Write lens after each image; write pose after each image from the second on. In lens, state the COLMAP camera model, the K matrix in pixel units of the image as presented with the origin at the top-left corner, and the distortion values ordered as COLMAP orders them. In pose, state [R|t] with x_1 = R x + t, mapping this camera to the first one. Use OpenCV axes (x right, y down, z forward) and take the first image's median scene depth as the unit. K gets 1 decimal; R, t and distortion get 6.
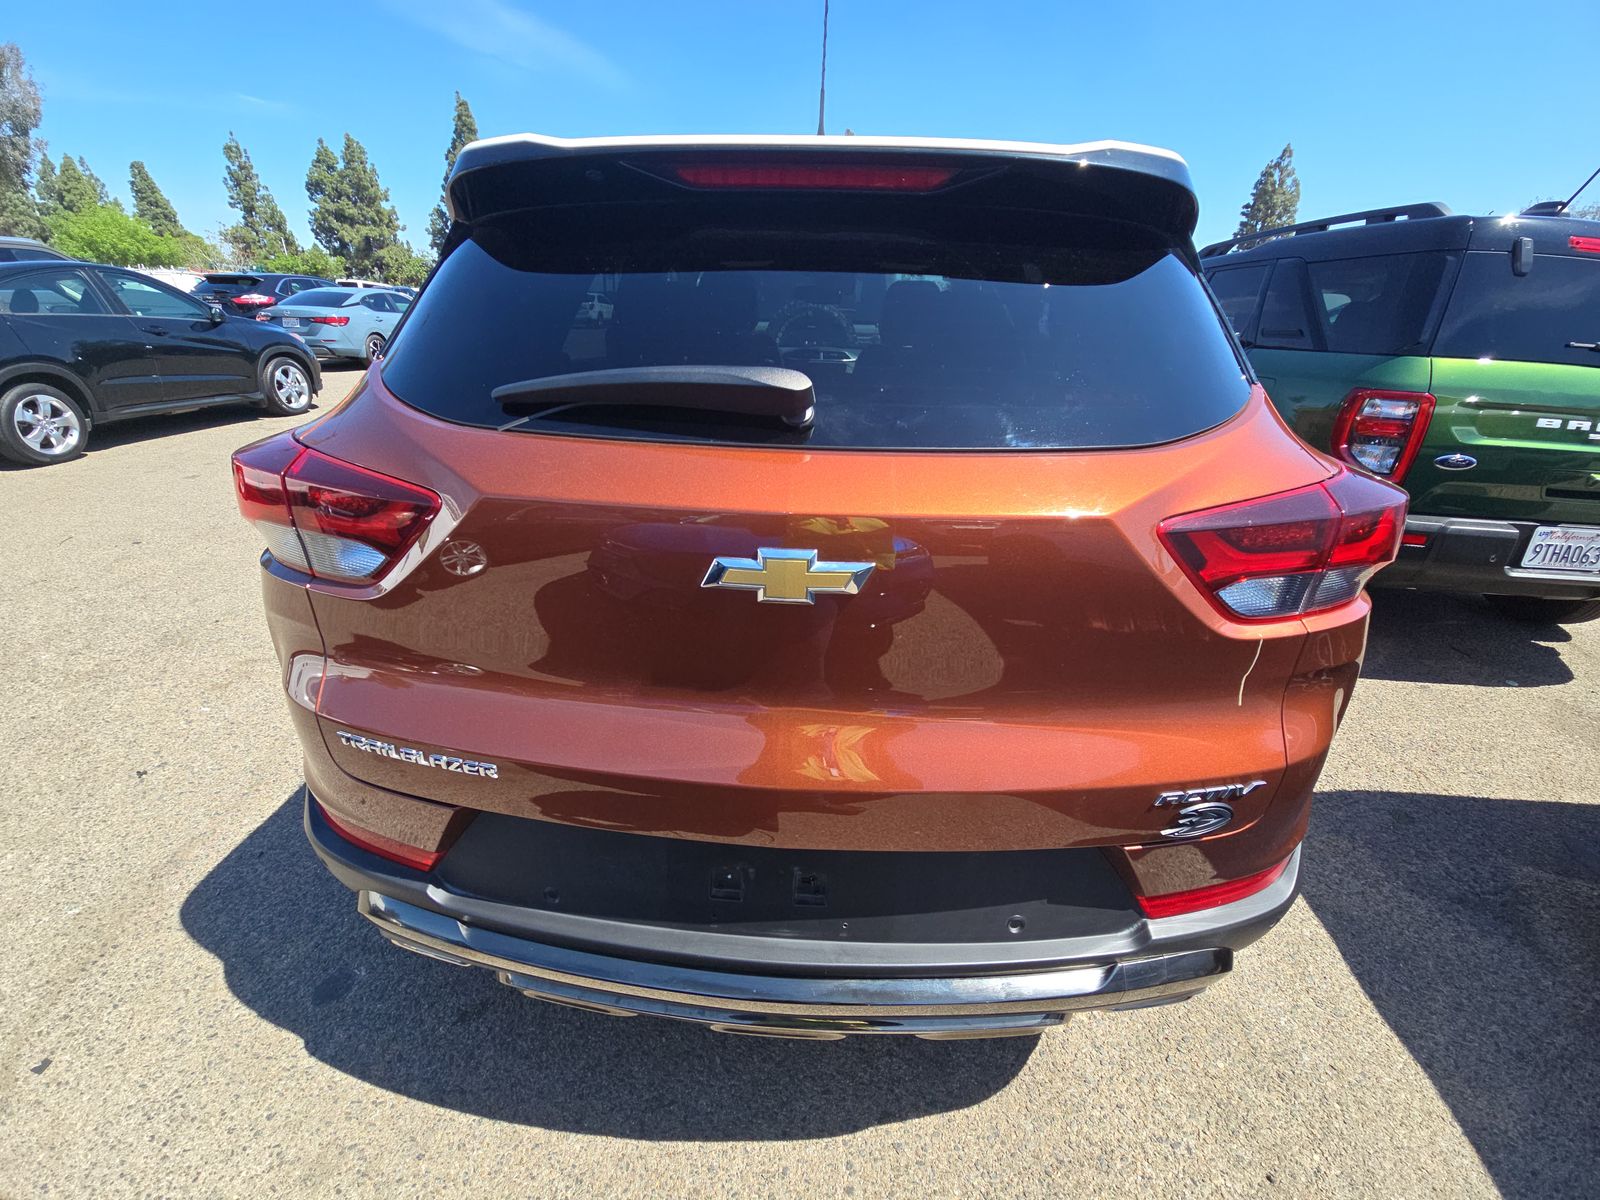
lens RADIAL K [[647.1, 0, 799.2], [0, 647.1, 605.4], [0, 0, 1]] dist [-0.009963, -0.001211]
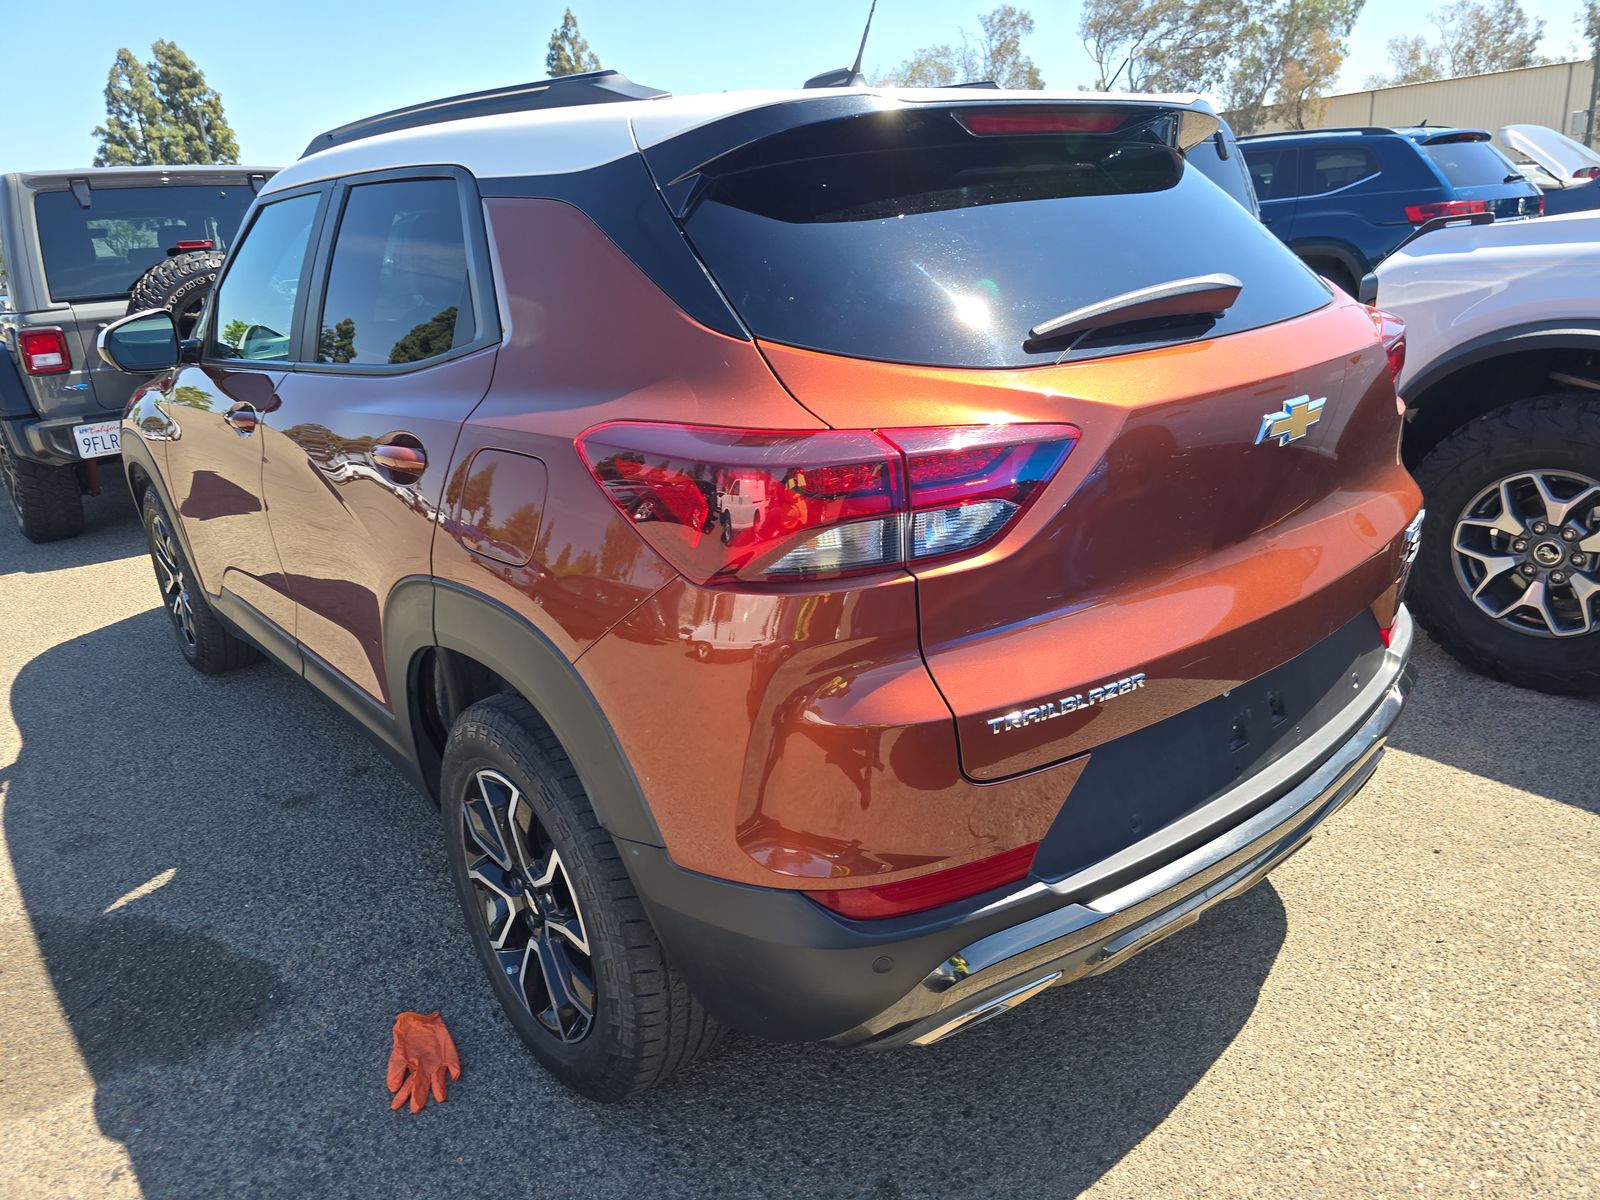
lens RADIAL K [[1067.4, 0, 807.2], [0, 1067.4, 594.9], [0, 0, 1]] dist [0.022088, -0.008358]
pose [[0.725218, -0.281898, 0.628166, -1.273002], [0.350933, 0.936280, 0.015016, -0.052351], [-0.592372, 0.209554, 0.777935, -0.029450]]
